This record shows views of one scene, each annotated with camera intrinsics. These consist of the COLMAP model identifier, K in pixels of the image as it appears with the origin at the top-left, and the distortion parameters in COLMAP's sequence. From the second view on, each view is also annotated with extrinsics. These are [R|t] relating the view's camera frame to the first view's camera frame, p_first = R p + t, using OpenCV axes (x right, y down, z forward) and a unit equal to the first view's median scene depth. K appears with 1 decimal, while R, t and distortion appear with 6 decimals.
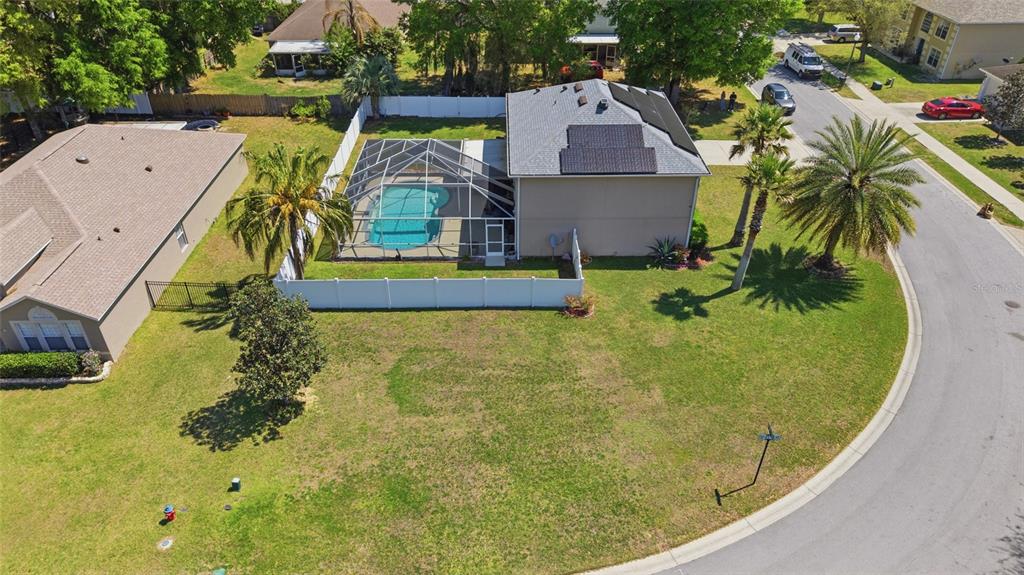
lens RADIAL K [[681.4, 0, 512.0], [0, 681.4, 287.5], [0, 0, 1]] dist [0.094942, -0.105238]
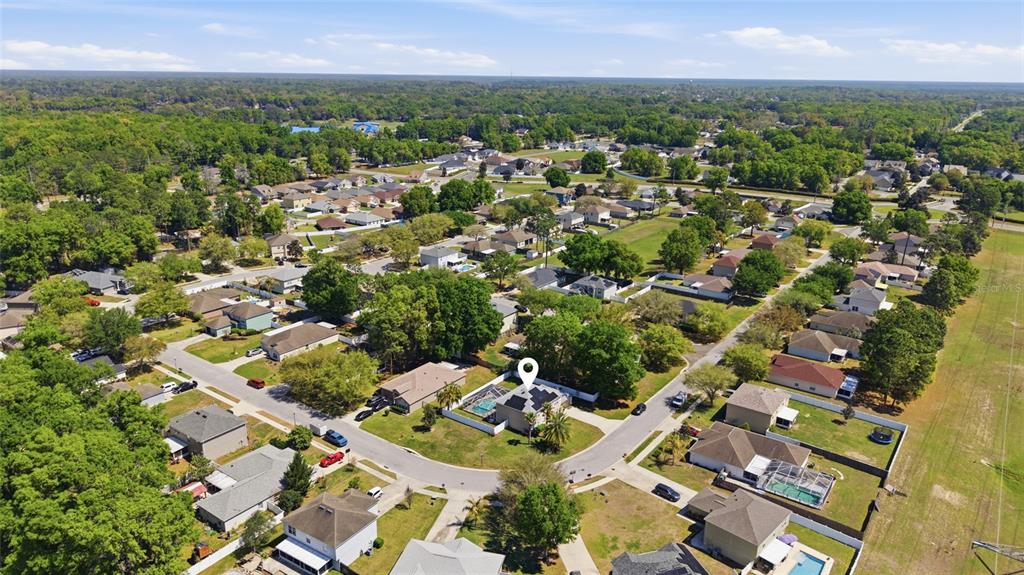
lens RADIAL K [[681.4, 0, 512.0], [0, 681.4, 287.5], [0, 0, 1]] dist [0.094942, -0.105238]
pose [[0.801056, 0.187518, -0.568459, 2.320988], [-0.345946, 0.920035, -0.184005, -0.069335], [0.488498, 0.344054, 0.801871, -2.558783]]
